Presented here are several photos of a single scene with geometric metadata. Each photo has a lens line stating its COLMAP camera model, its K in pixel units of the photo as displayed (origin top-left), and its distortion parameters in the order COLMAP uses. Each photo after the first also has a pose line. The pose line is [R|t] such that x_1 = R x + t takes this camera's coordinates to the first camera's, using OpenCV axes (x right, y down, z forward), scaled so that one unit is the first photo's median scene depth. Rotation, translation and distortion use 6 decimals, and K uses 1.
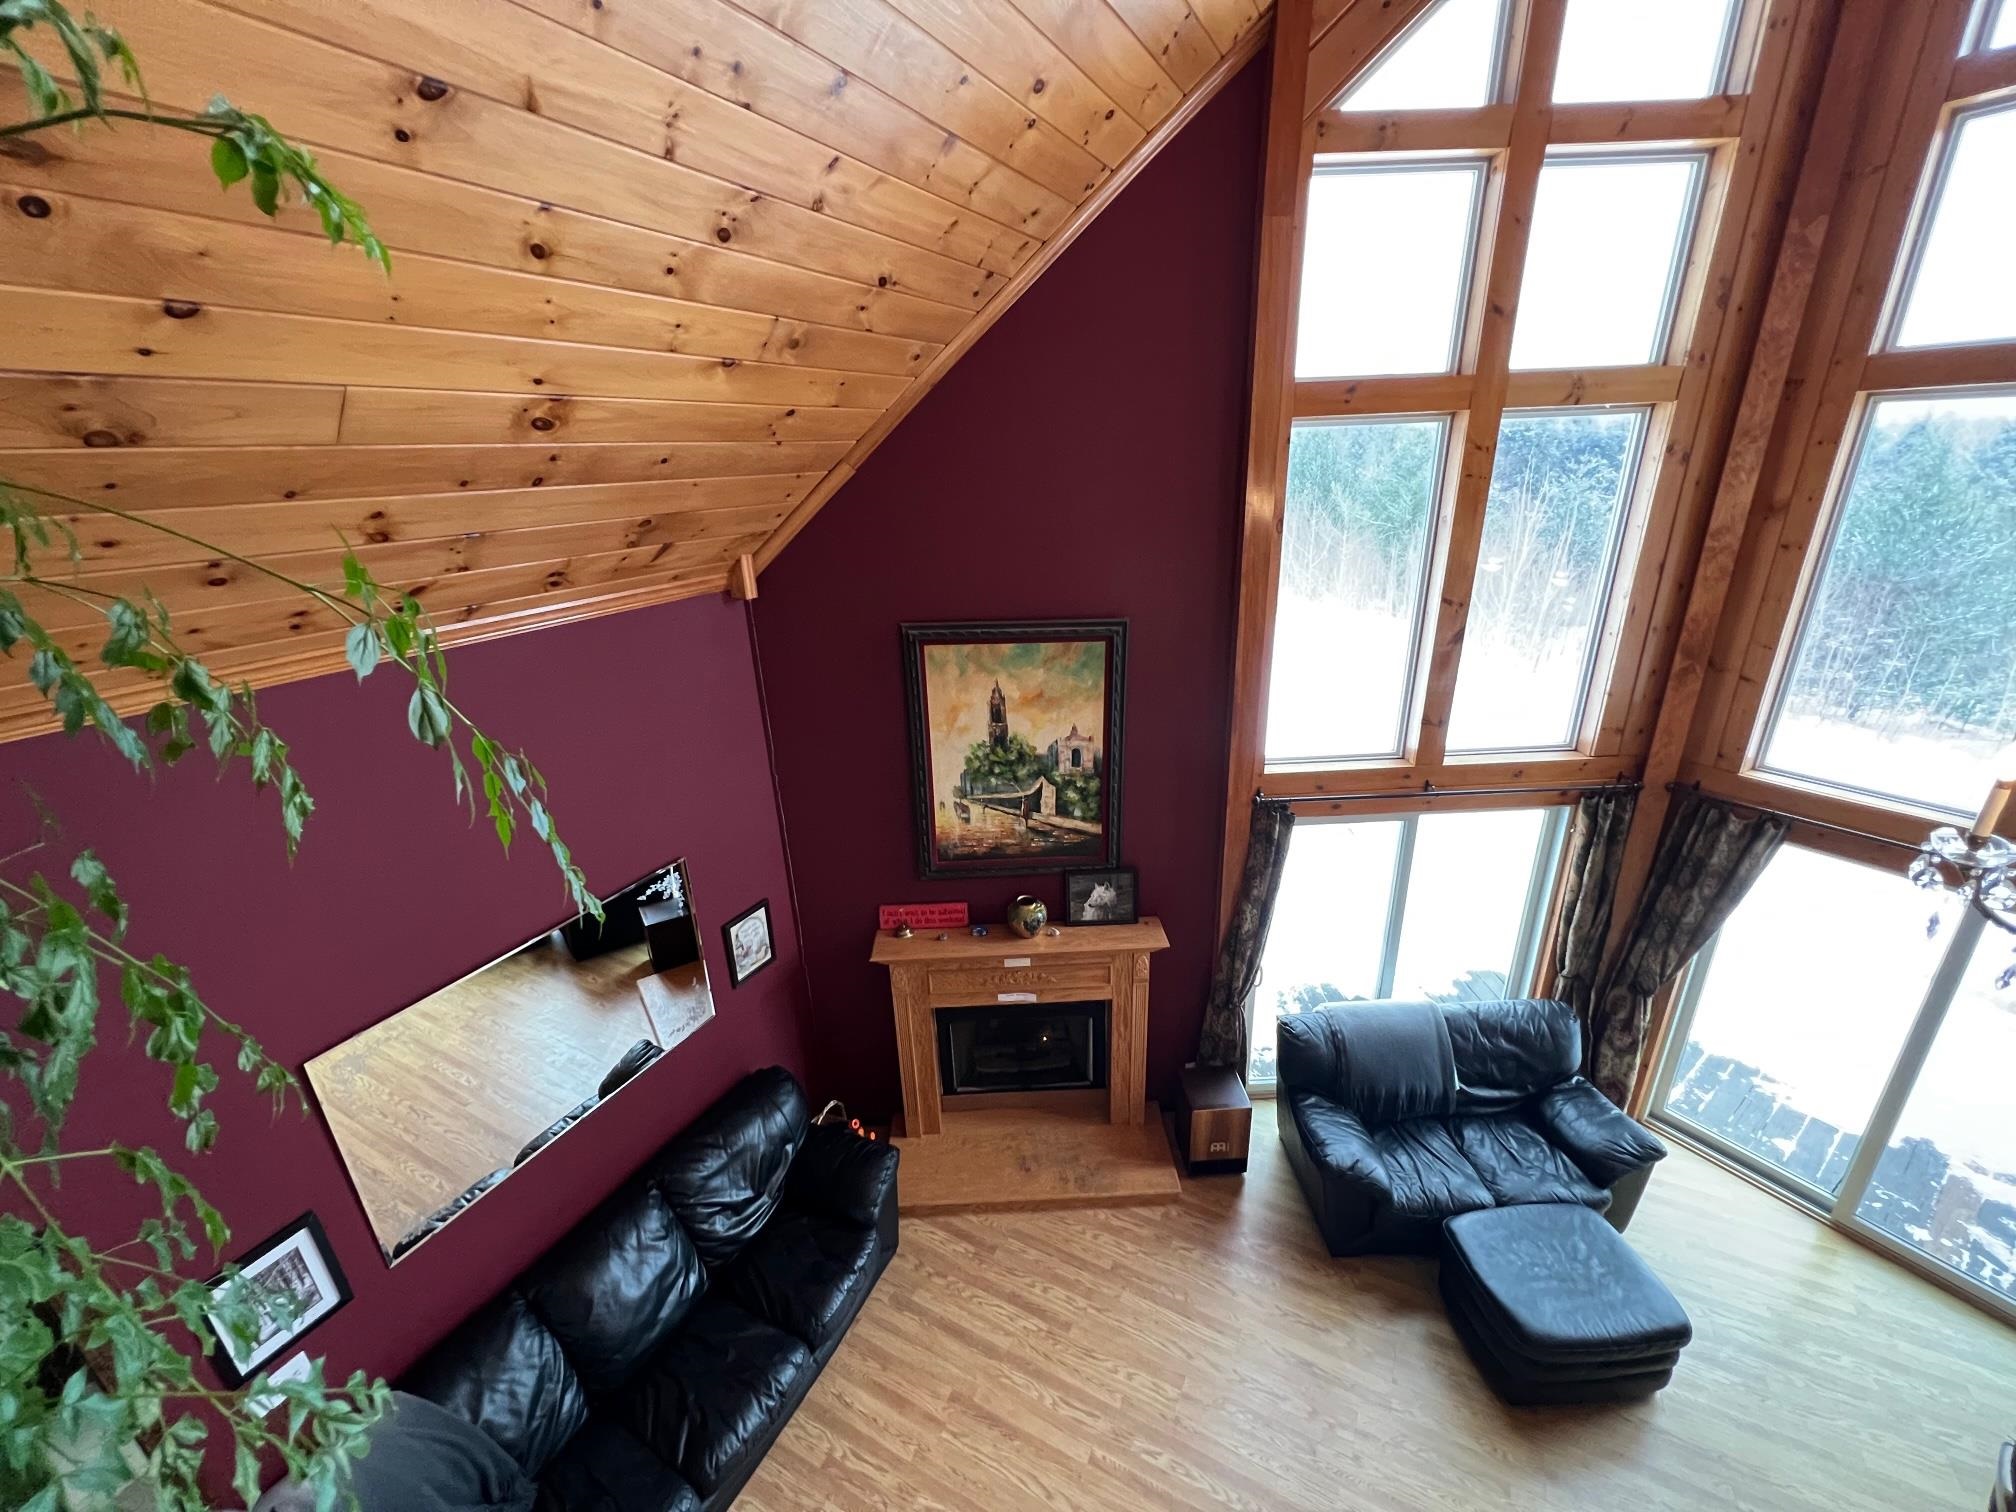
lens RADIAL K [[806.2, 0, 1006.3], [0, 806.2, 755.6], [0, 0, 1]] dist [-0.002095, 0.000643]
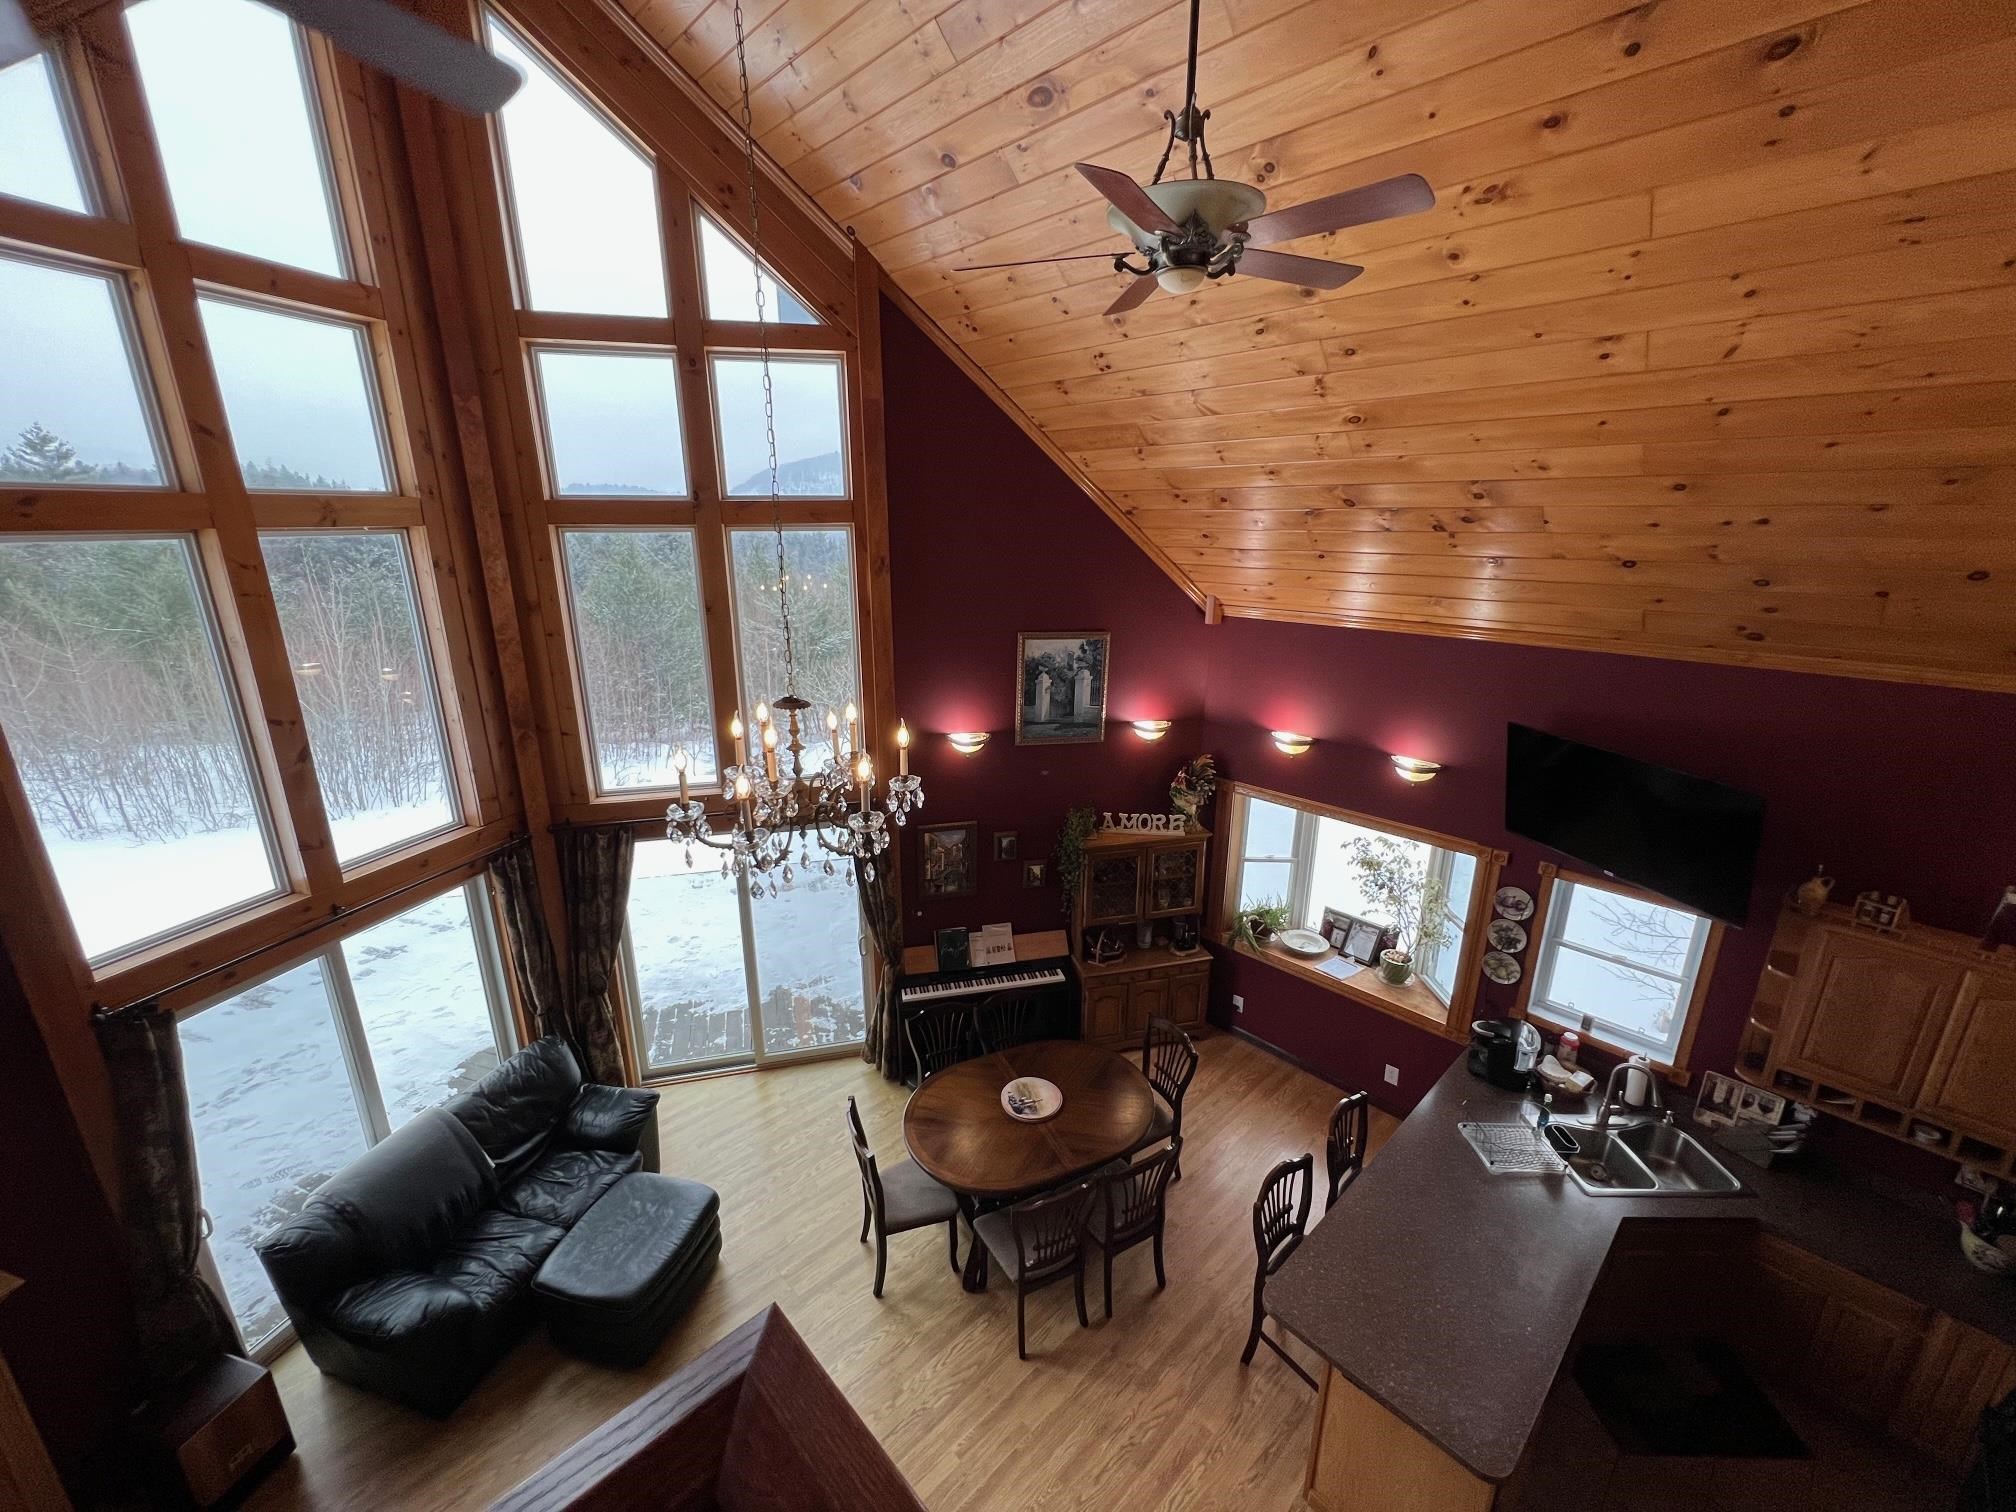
lens RADIAL K [[806.2, 0, 1006.3], [0, 806.2, 755.6], [0, 0, 1]] dist [-0.002095, 0.000643]
pose [[0.315420, -0.232693, 0.919981, -0.057416], [0.322039, 0.938185, 0.126884, 0.001915], [-0.892637, 0.256248, 0.370859, -0.100923]]
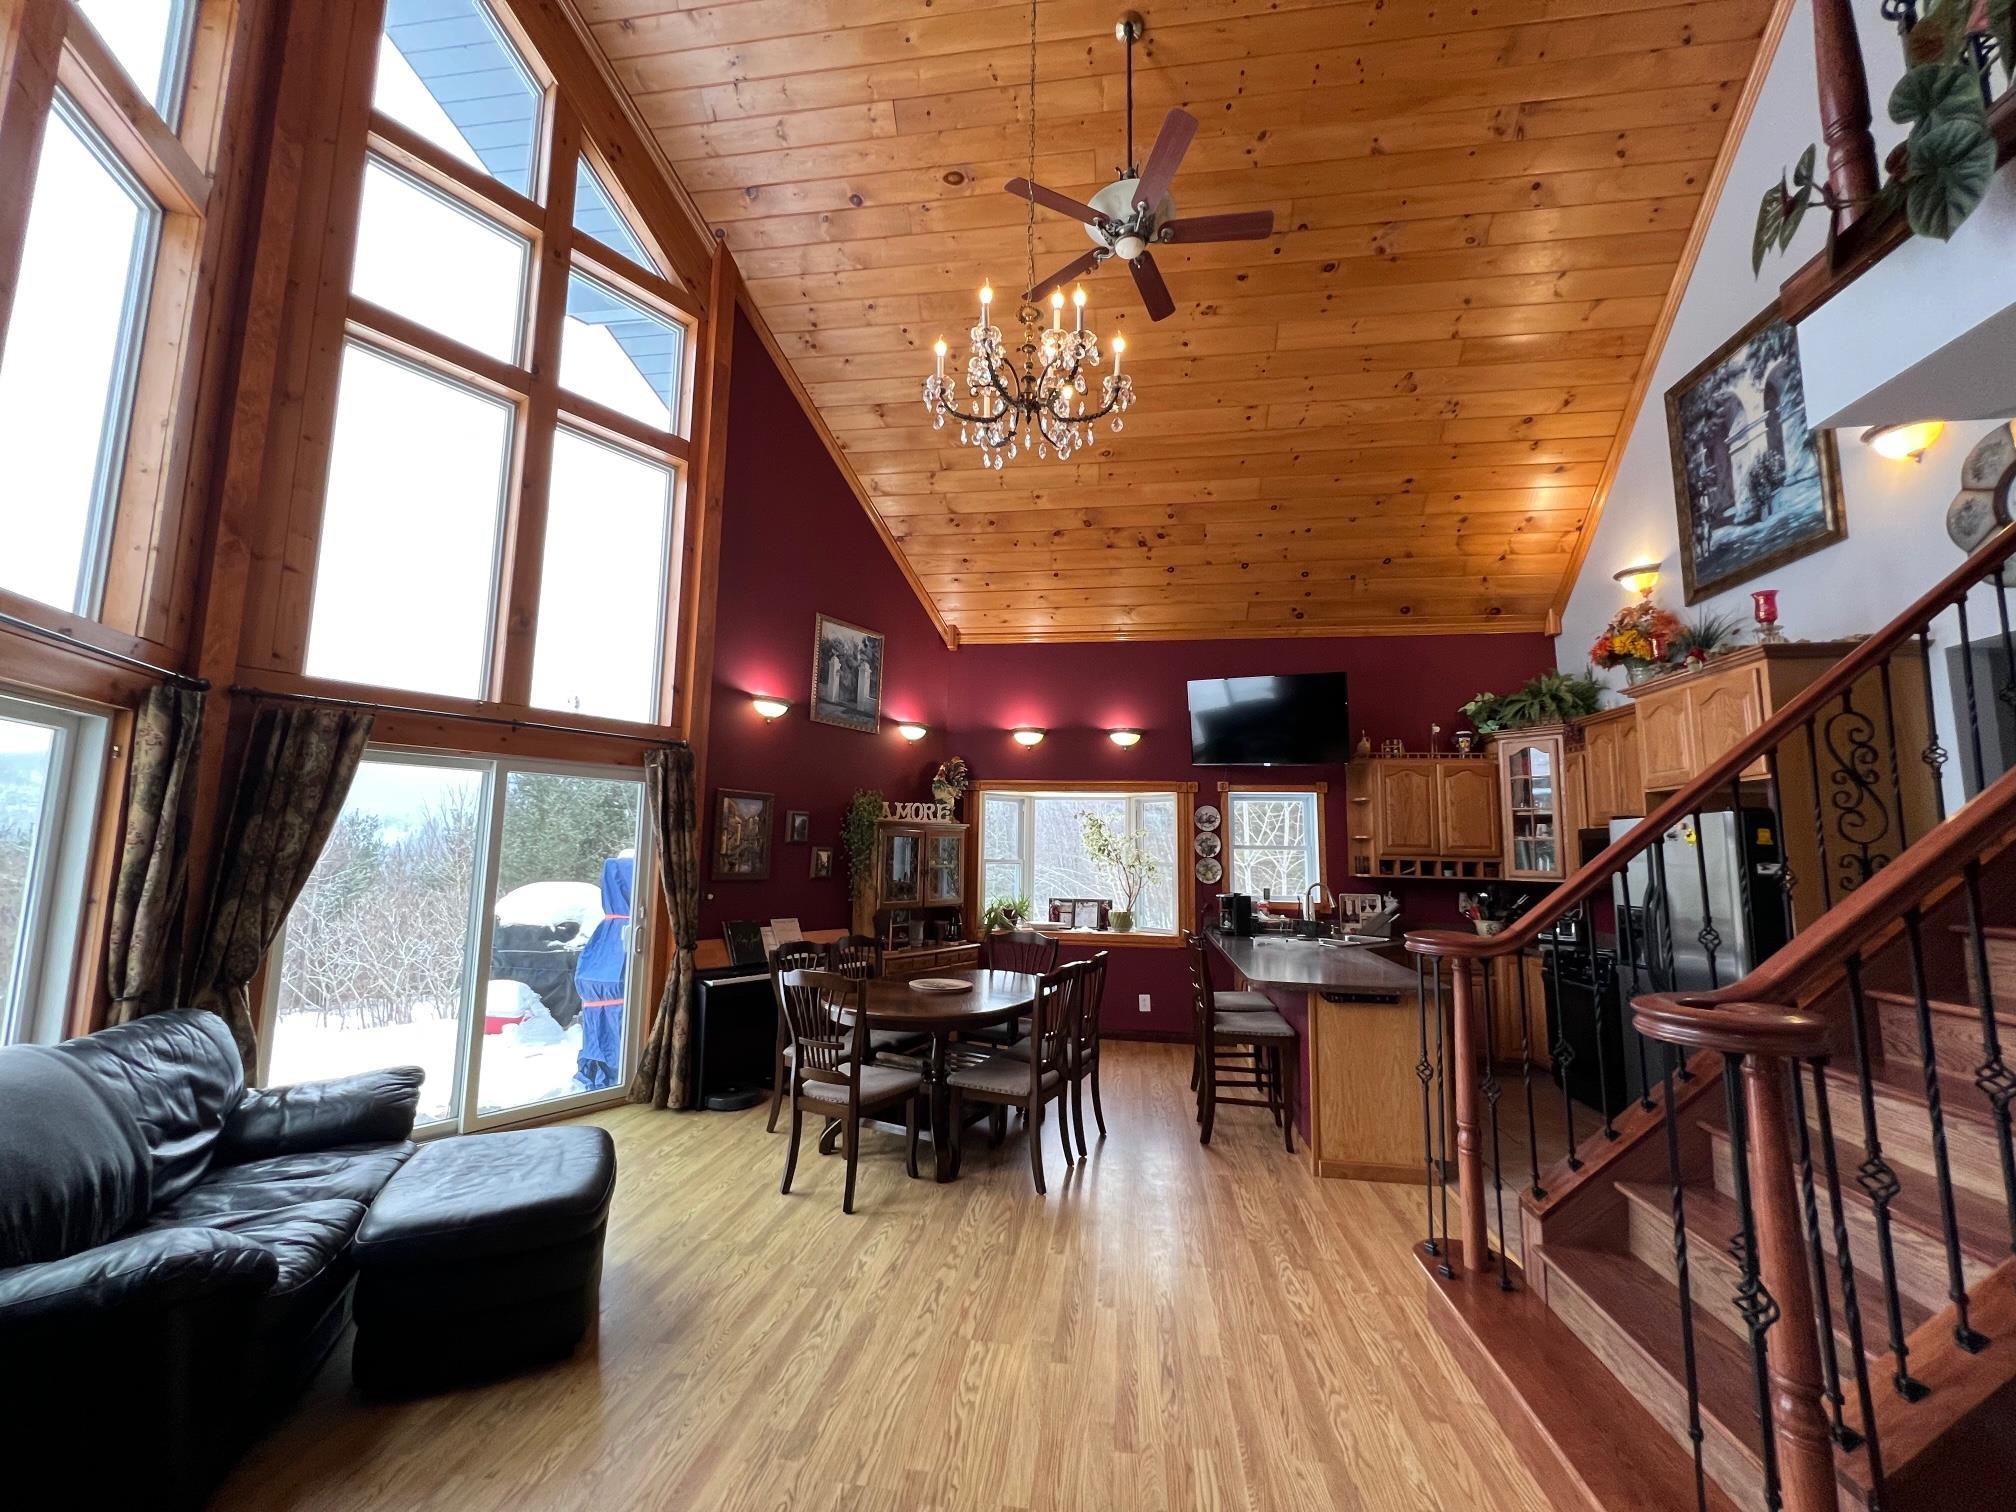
lens RADIAL K [[806.2, 0, 1006.3], [0, 806.2, 755.6], [0, 0, 1]] dist [-0.002095, 0.000643]
pose [[-0.339557, 0.143536, 0.929569, -0.179189], [0.326702, 0.944755, -0.026542, 0.372670], [-0.882024, 0.294679, -0.367692, 0.626685]]
